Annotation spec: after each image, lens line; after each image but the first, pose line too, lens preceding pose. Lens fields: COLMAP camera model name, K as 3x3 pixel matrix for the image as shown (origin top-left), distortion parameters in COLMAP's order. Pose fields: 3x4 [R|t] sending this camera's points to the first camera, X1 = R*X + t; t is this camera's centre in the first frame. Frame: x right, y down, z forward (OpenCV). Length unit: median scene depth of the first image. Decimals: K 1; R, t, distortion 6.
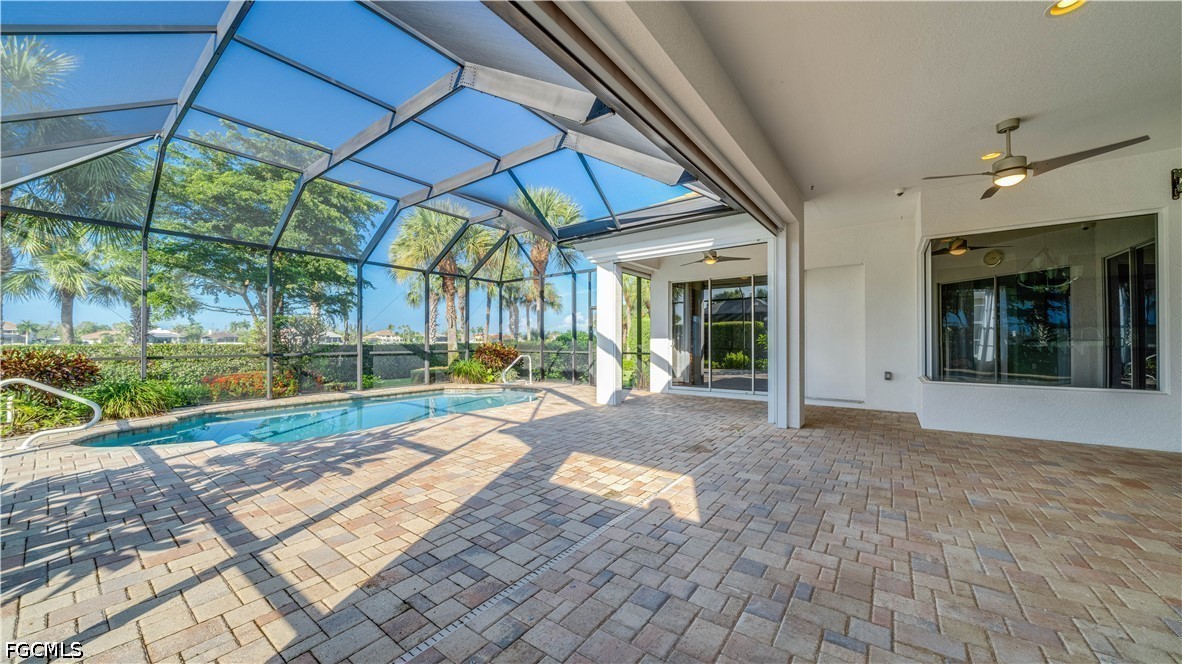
lens RADIAL K [[409.1, 0, 596.2], [0, 409.1, 337.1], [0, 0, 1]] dist [-0.005837, -0.000091]
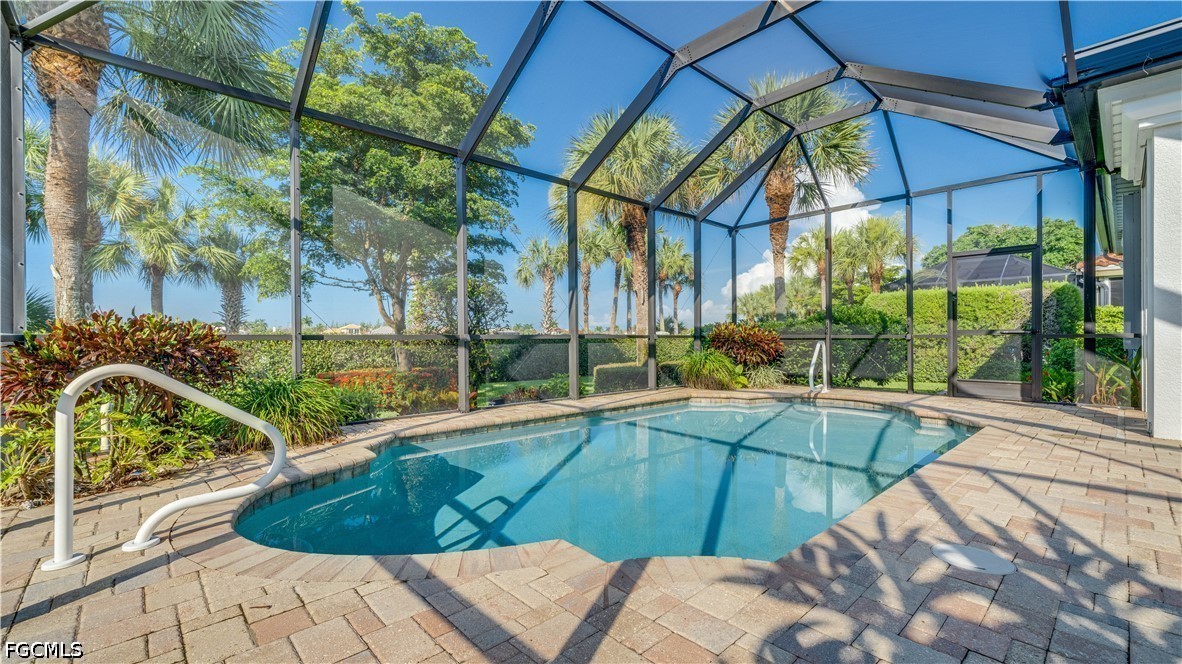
lens RADIAL K [[500.9, 0, 591.7], [0, 500.9, 335.8], [0, 0, 1]] dist [0.000608, -0.000446]
pose [[0.981957, -0.005351, -0.189027, -0.790467], [0.006423, 0.999967, 0.005061, 0.066410], [0.188994, -0.006184, 0.981959, 0.538426]]
